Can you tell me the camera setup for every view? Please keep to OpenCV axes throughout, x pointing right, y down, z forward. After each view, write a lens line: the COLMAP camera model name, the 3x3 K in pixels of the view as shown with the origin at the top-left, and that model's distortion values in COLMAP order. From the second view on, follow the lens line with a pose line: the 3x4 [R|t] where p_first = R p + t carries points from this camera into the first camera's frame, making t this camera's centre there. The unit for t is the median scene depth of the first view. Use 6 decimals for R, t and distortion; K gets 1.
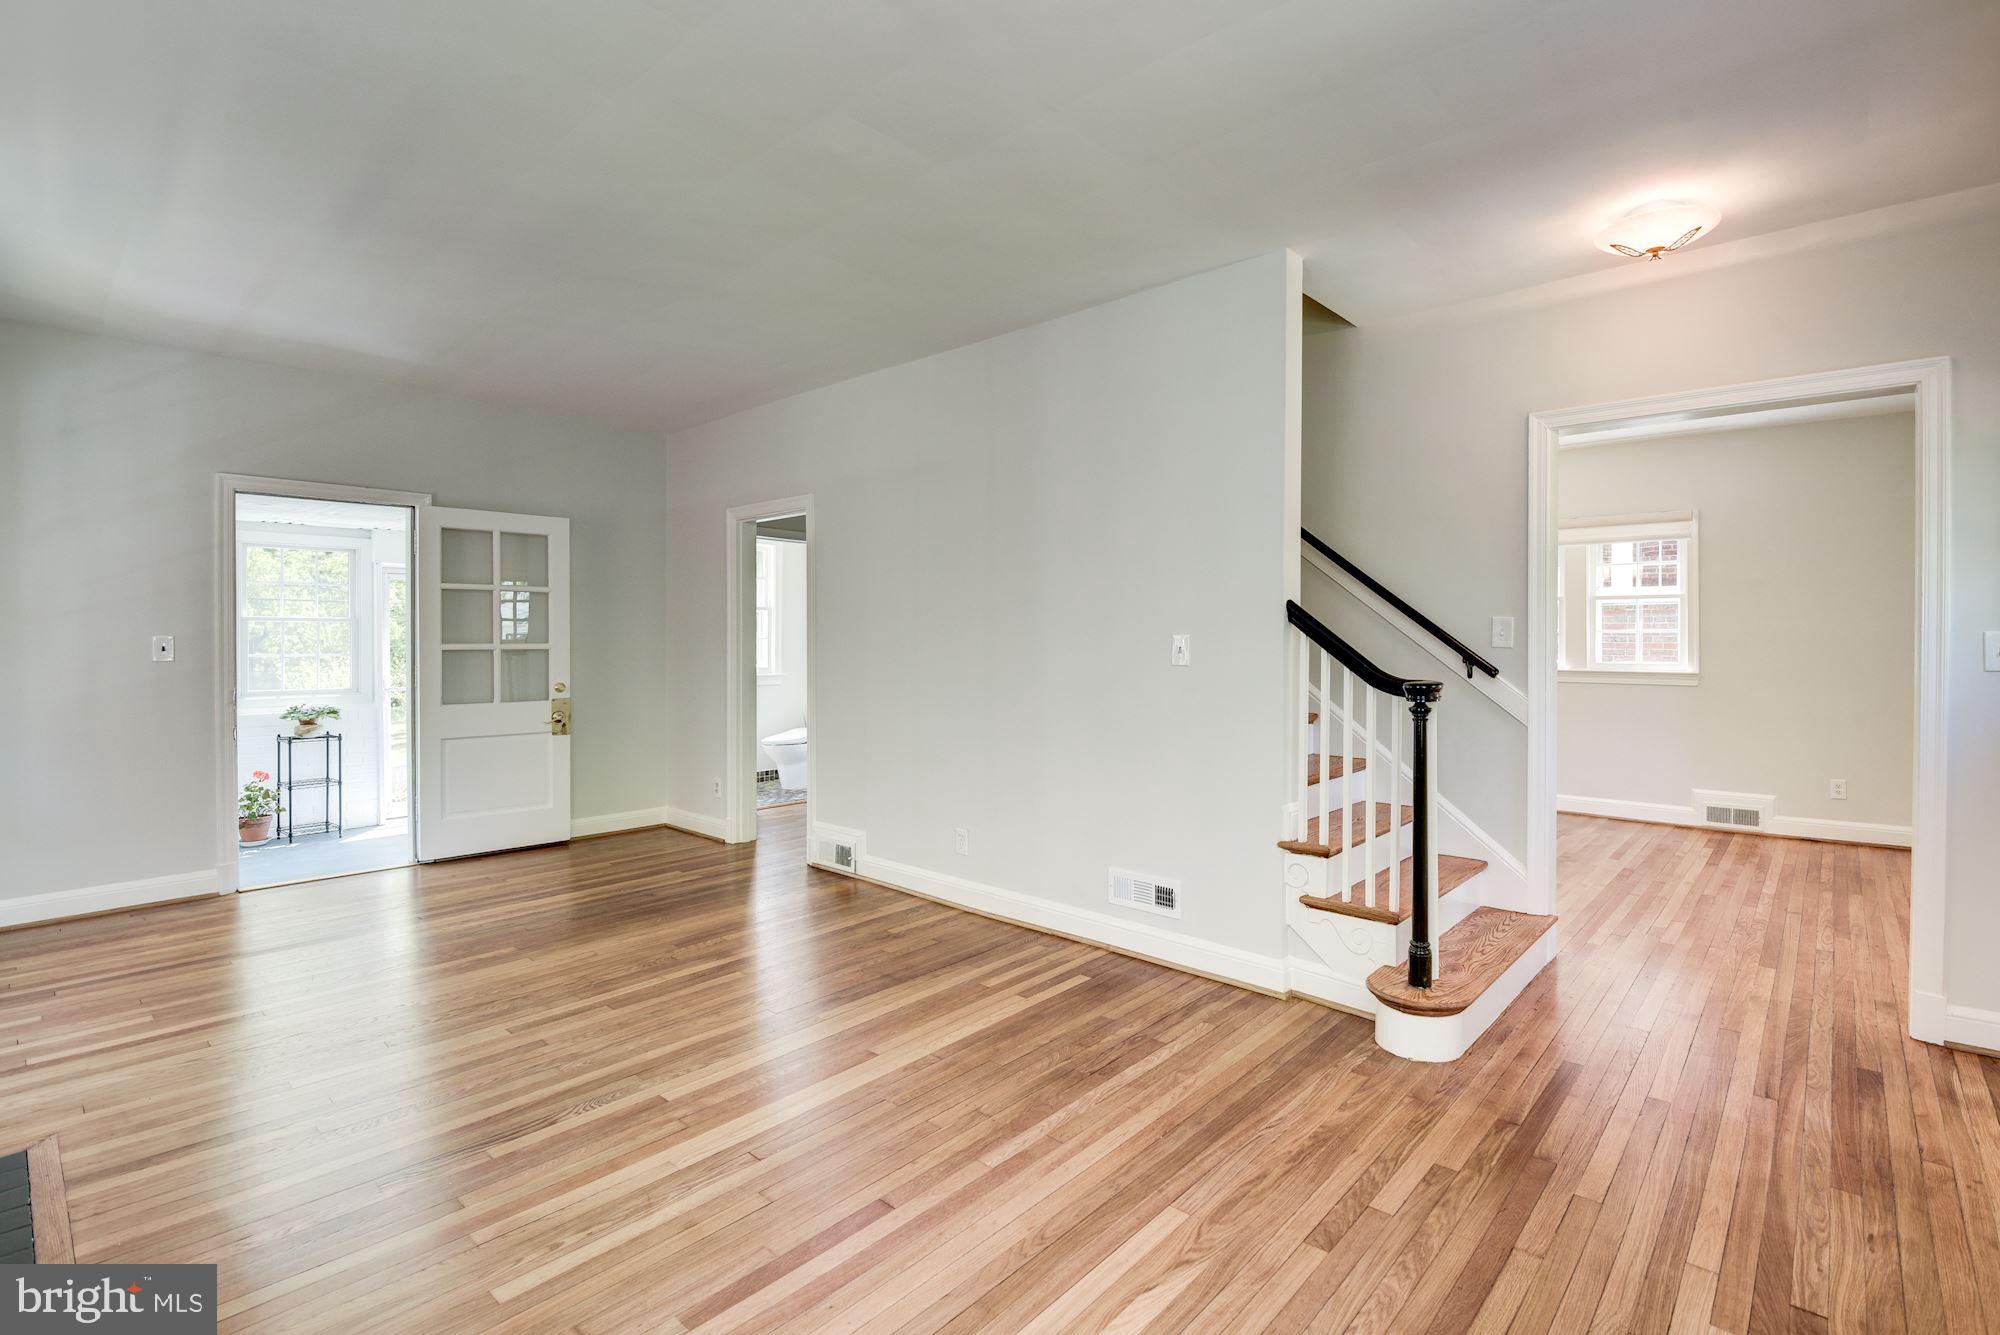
lens RADIAL K [[924.4, 0, 1051.3], [0, 924.4, 640.2], [0, 0, 1]] dist [-0.012948, -0.003374]
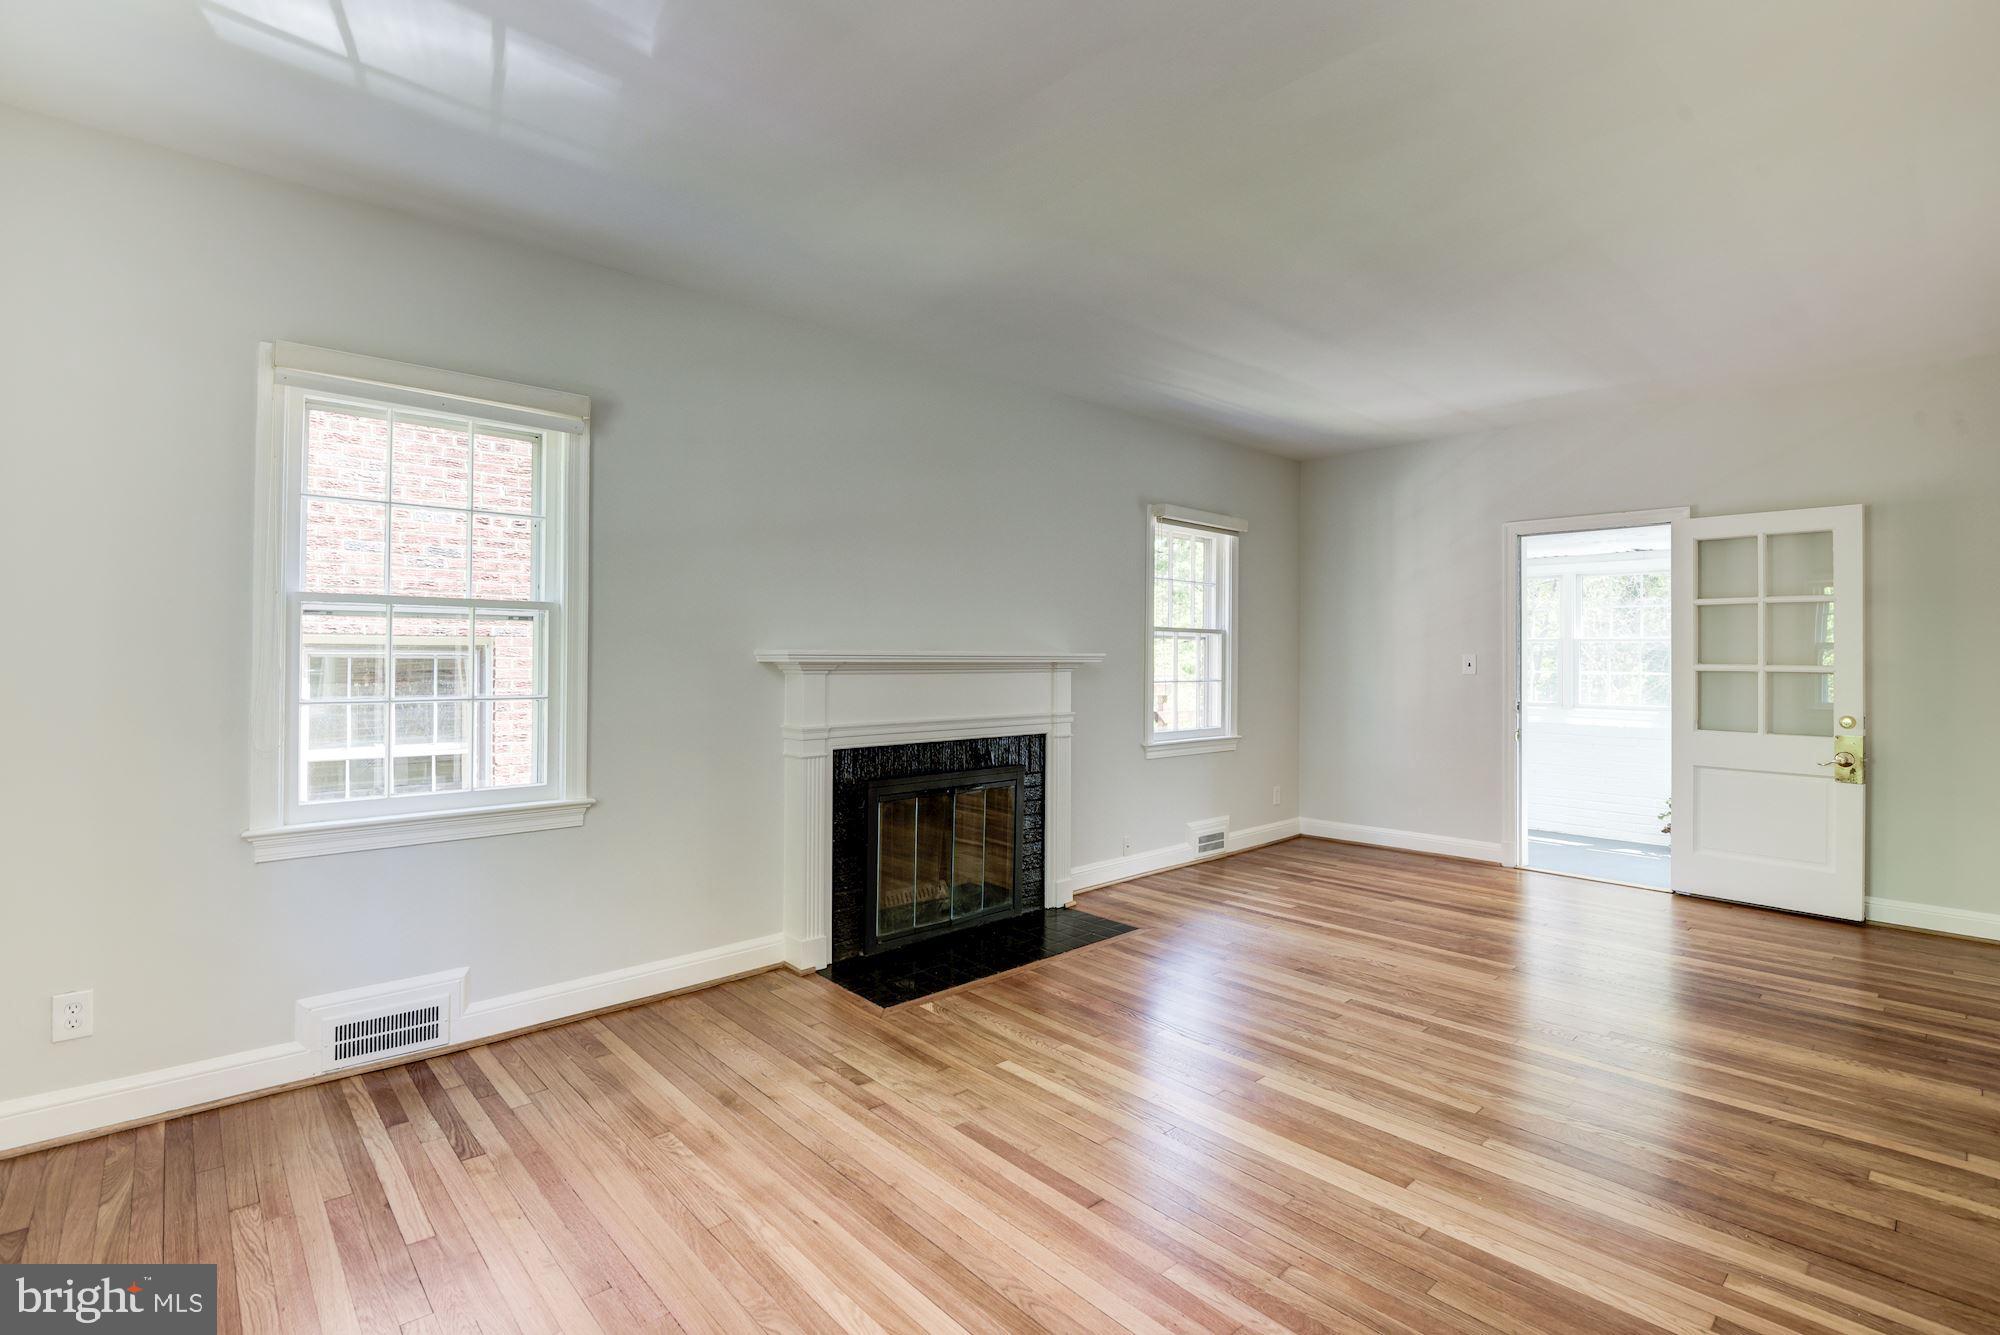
lens RADIAL K [[924.4, 0, 1001.3], [0, 924.4, 657.2], [0, 0, 1]] dist [-0.012948, -0.003374]
pose [[-0.130999, 0.005080, -0.991369, 0.414472], [-0.007183, 0.999956, 0.006073, -0.004447], [0.991356, 0.007916, -0.130957, 0.493390]]
